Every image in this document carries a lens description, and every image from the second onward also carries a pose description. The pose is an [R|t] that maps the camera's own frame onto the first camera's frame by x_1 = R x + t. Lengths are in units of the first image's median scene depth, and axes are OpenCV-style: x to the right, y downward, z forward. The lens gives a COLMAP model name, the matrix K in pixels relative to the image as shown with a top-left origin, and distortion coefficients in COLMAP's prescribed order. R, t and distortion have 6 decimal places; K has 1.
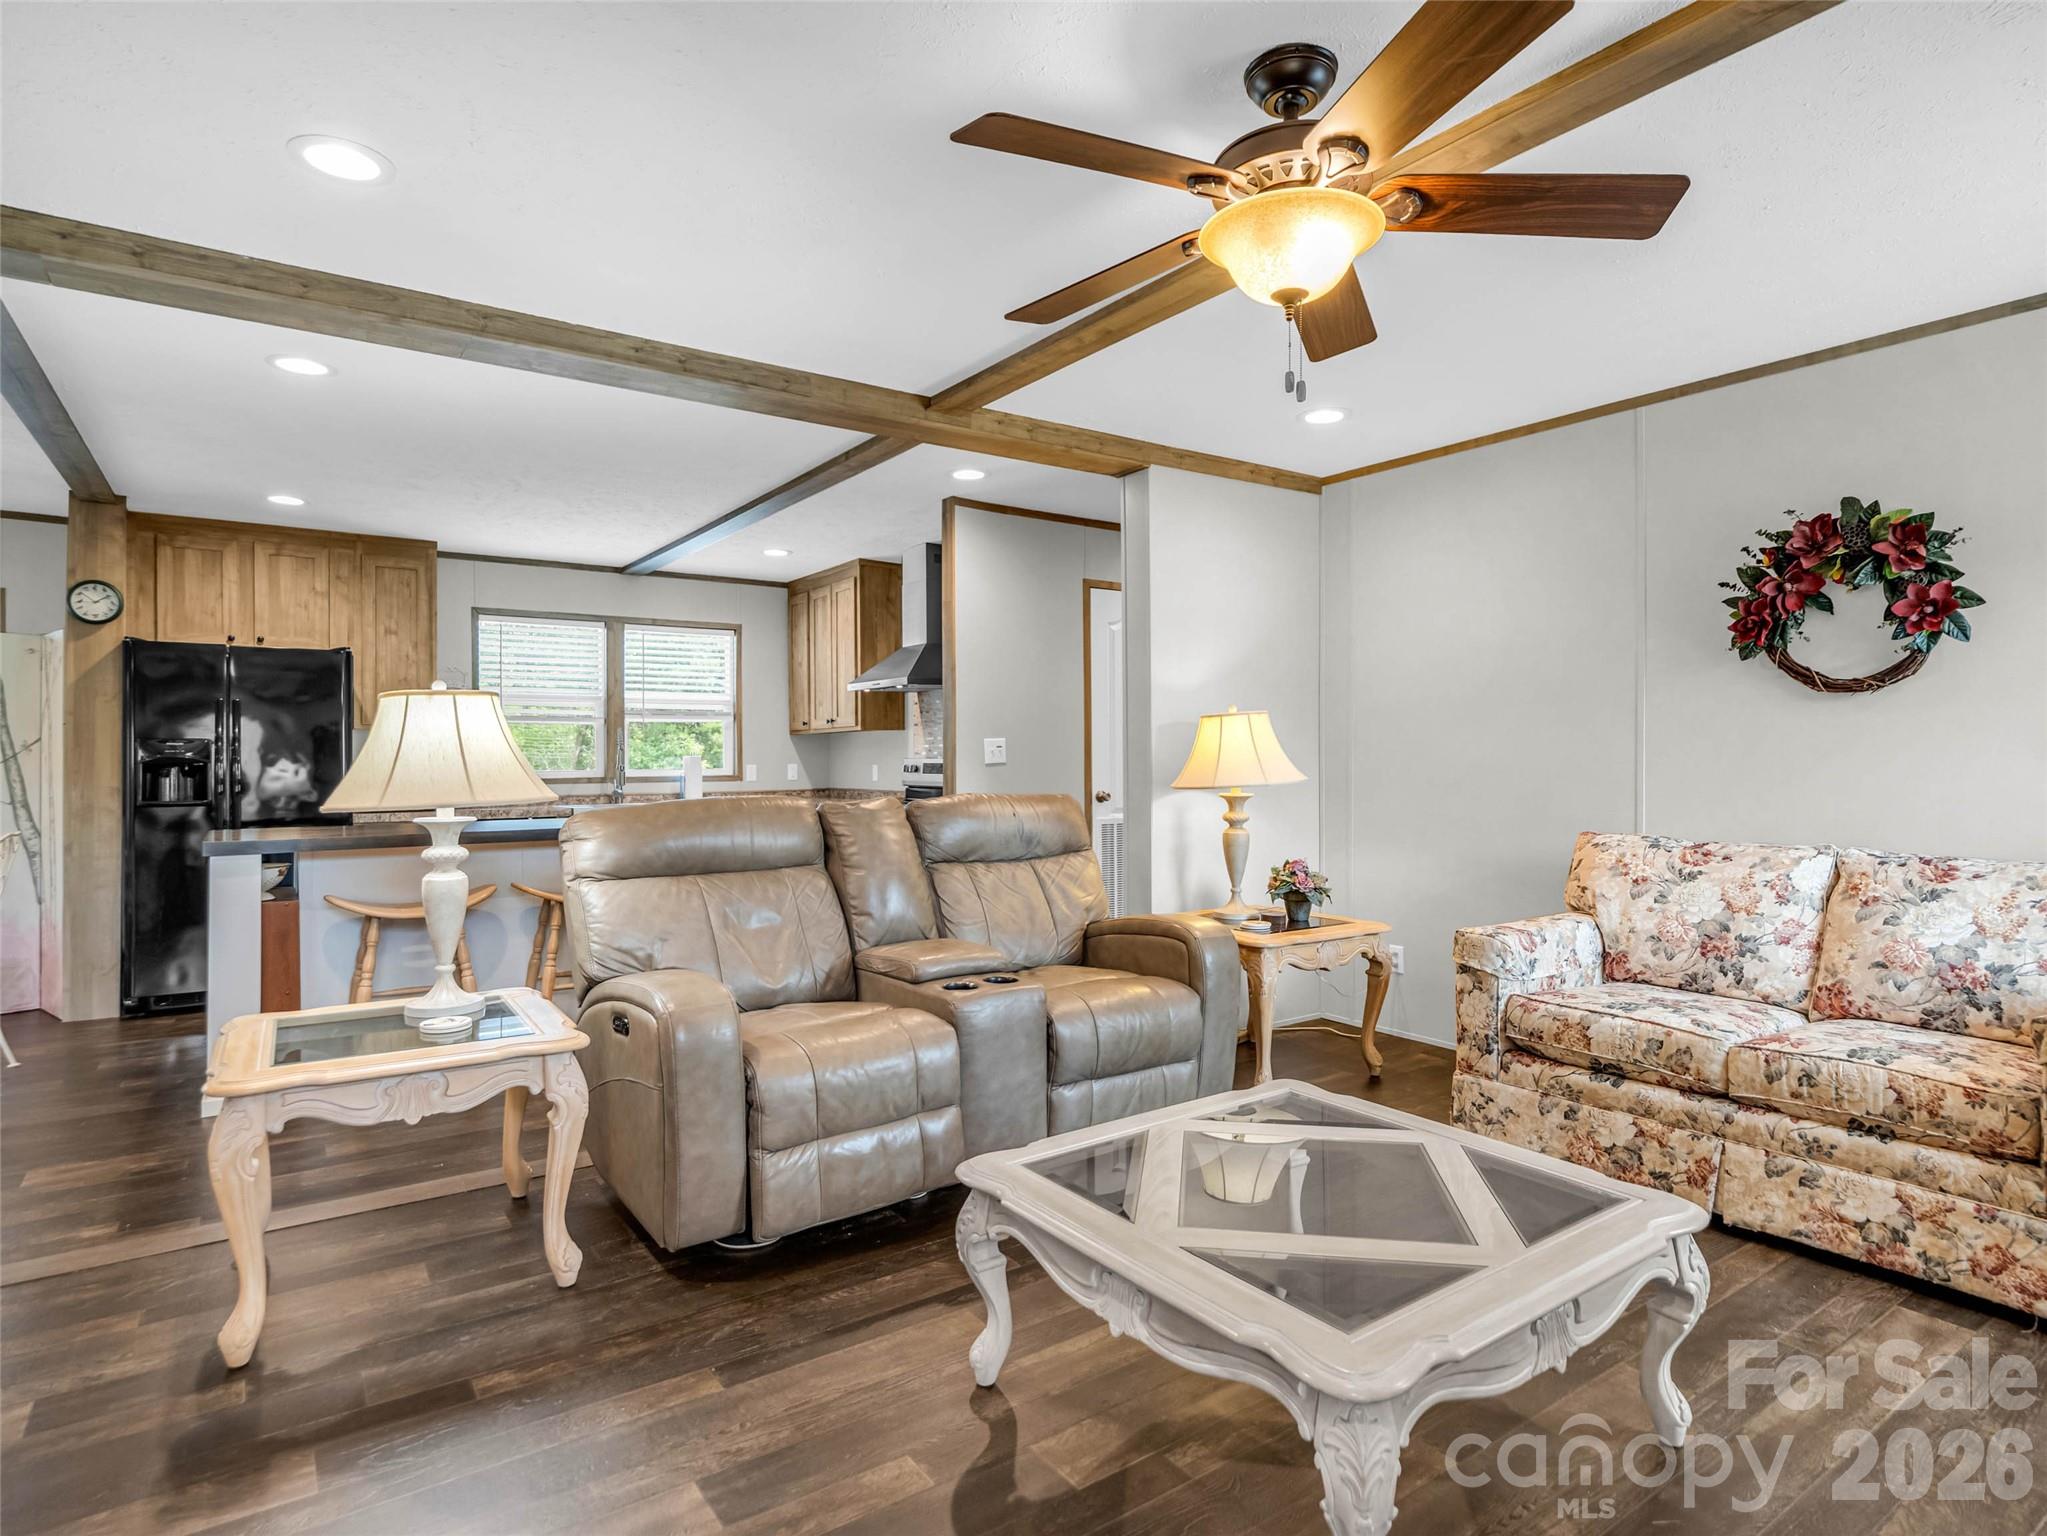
lens RADIAL K [[1102.8, 0, 1028.4], [0, 1102.8, 754.6], [0, 0, 1]] dist [-0.001976, -0.000222]
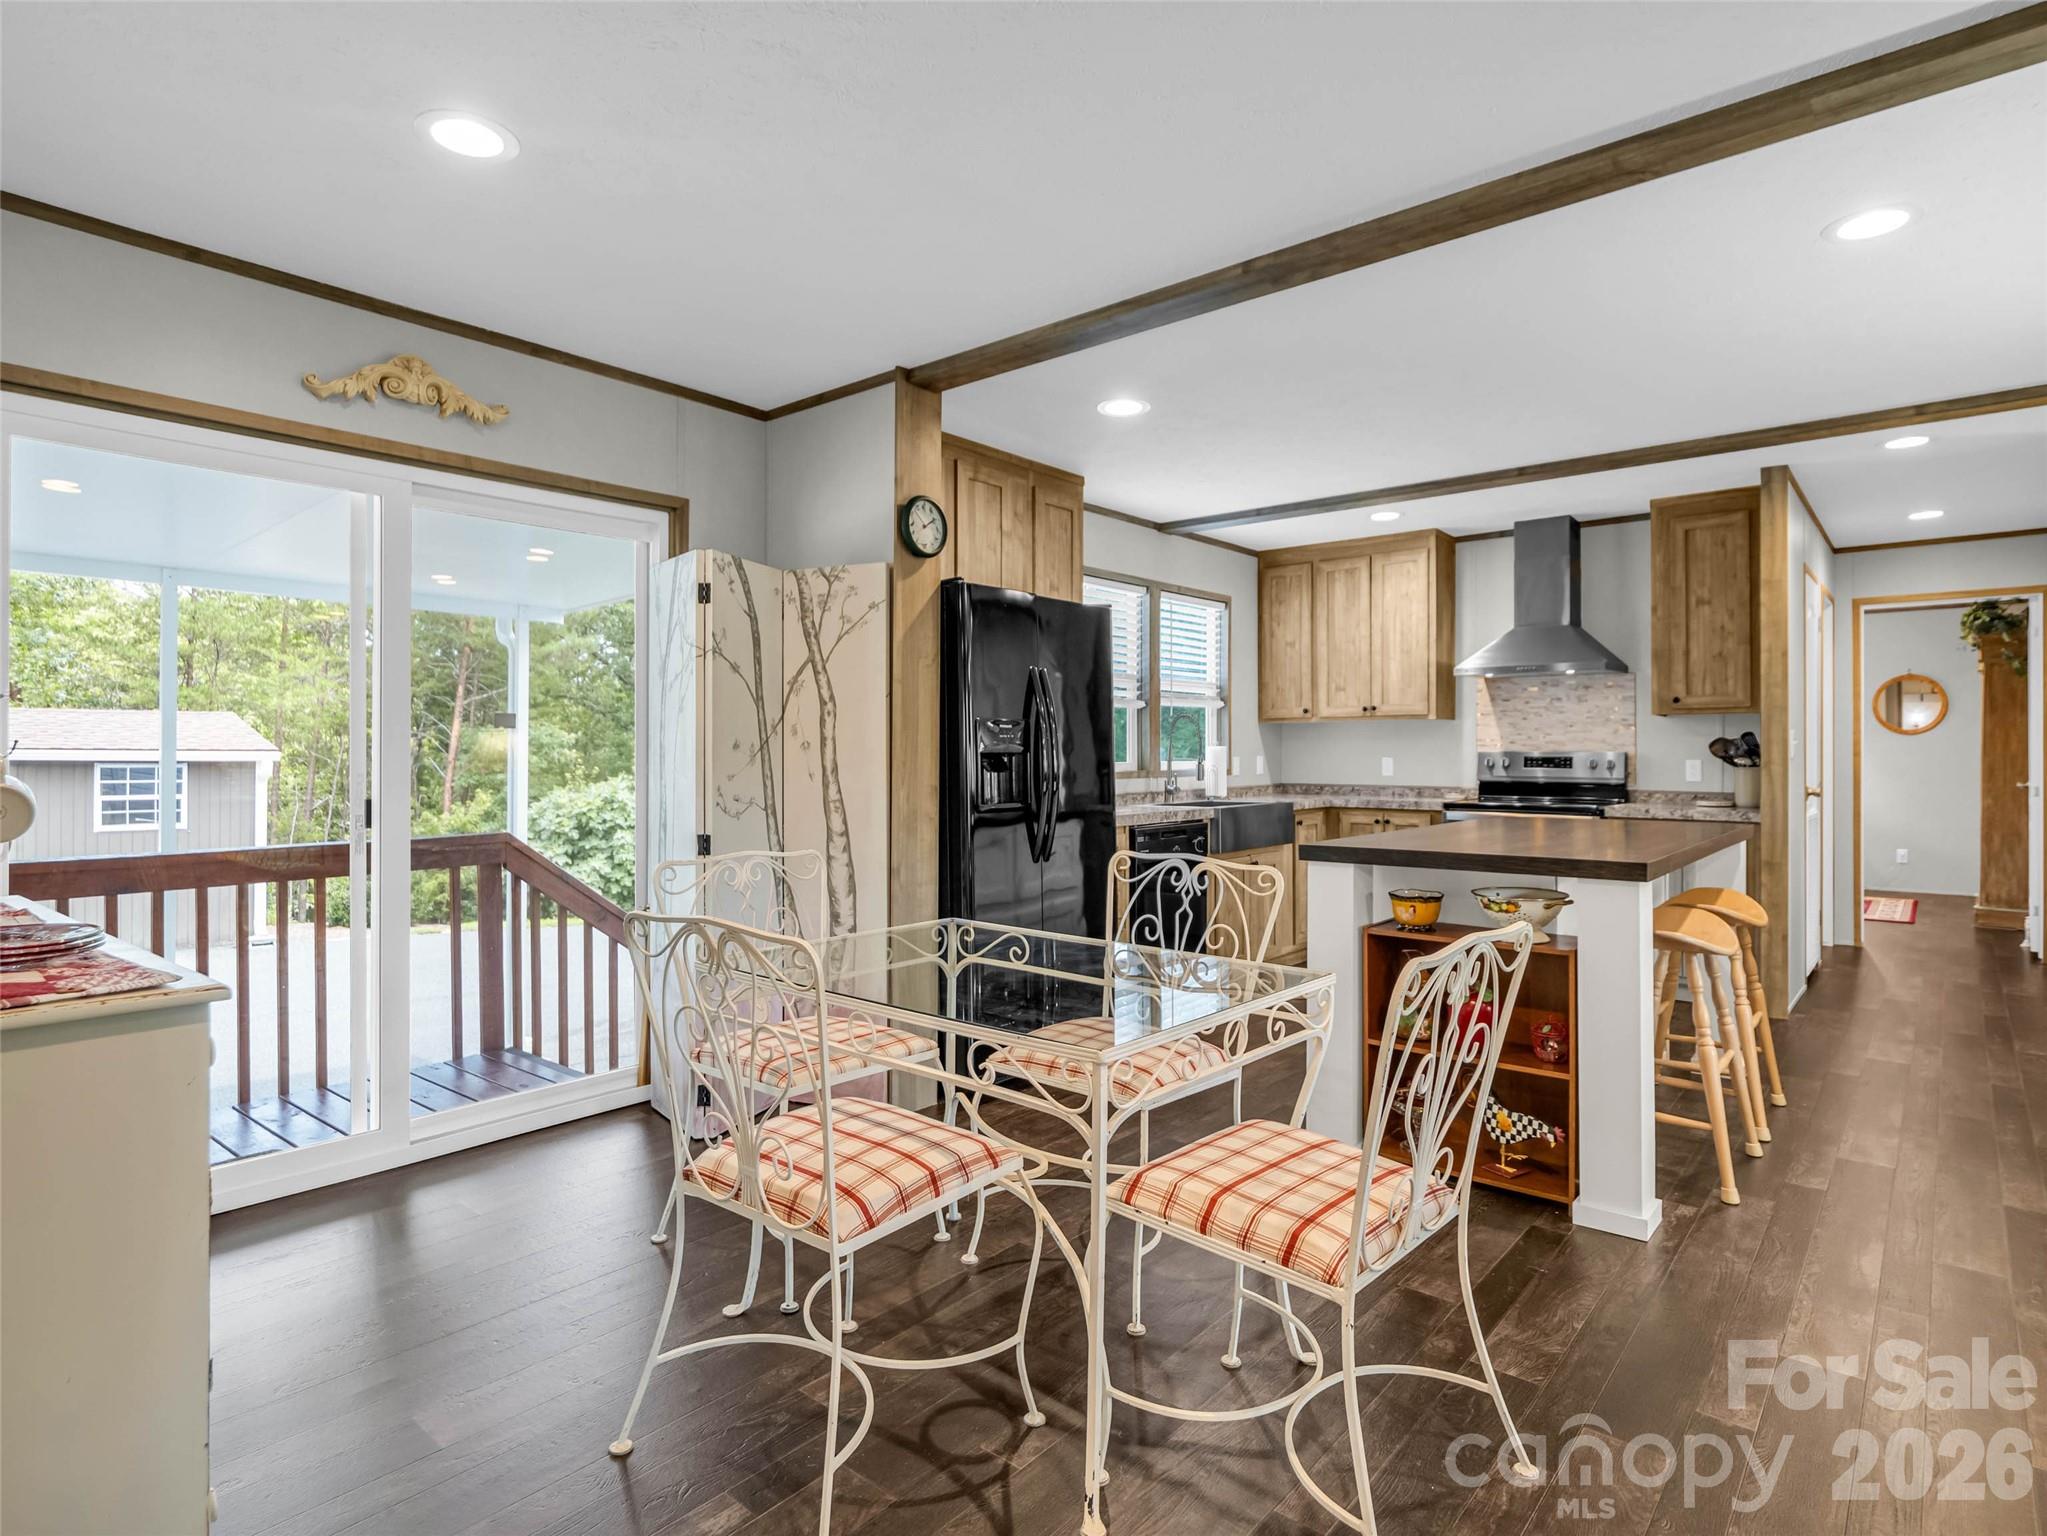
lens RADIAL K [[1102.8, 0, 1028.4], [0, 1102.8, 754.6], [0, 0, 1]] dist [-0.001976, -0.000222]
pose [[0.966042, 0.005139, 0.258332, -1.262399], [-0.006580, 0.999967, 0.004716, 0.008342], [-0.258300, -0.006255, 0.966045, 0.377181]]
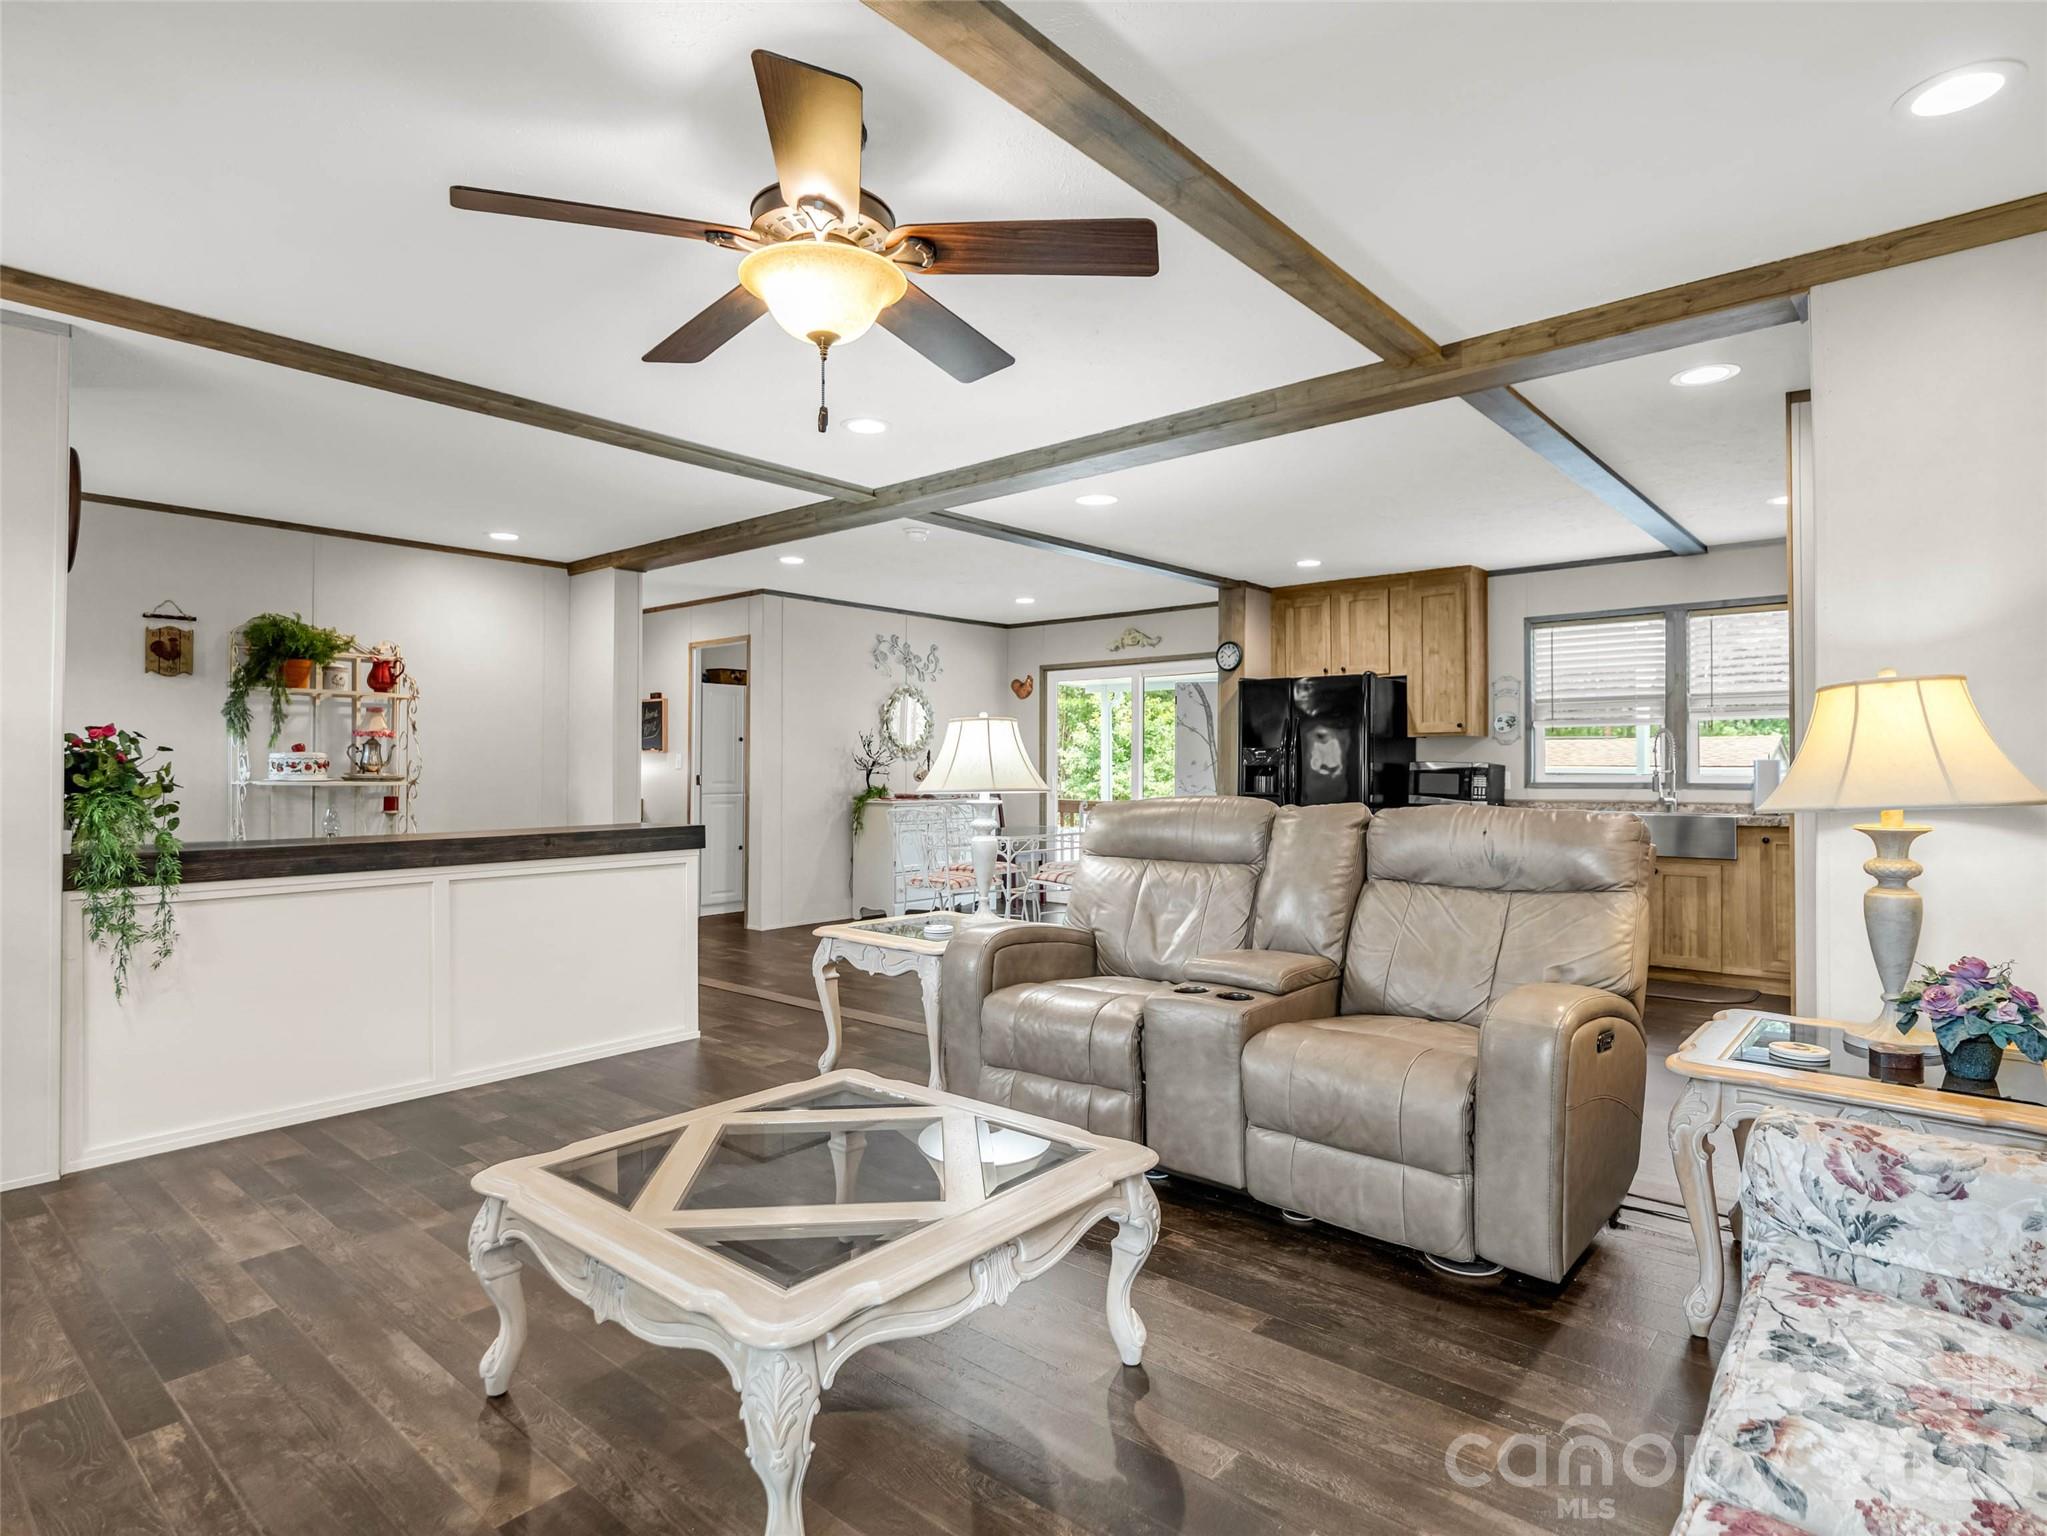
lens RADIAL K [[1097.5, 0, 1005.0], [0, 1097.5, 755.5], [0, 0, 1]] dist [-0.011210, 0.000163]
pose [[0.238562, -0.004559, -0.971117, 0.668972], [0.002767, 0.999988, -0.004014, 0.000168], [0.971123, -0.001730, 0.238571, 0.462139]]
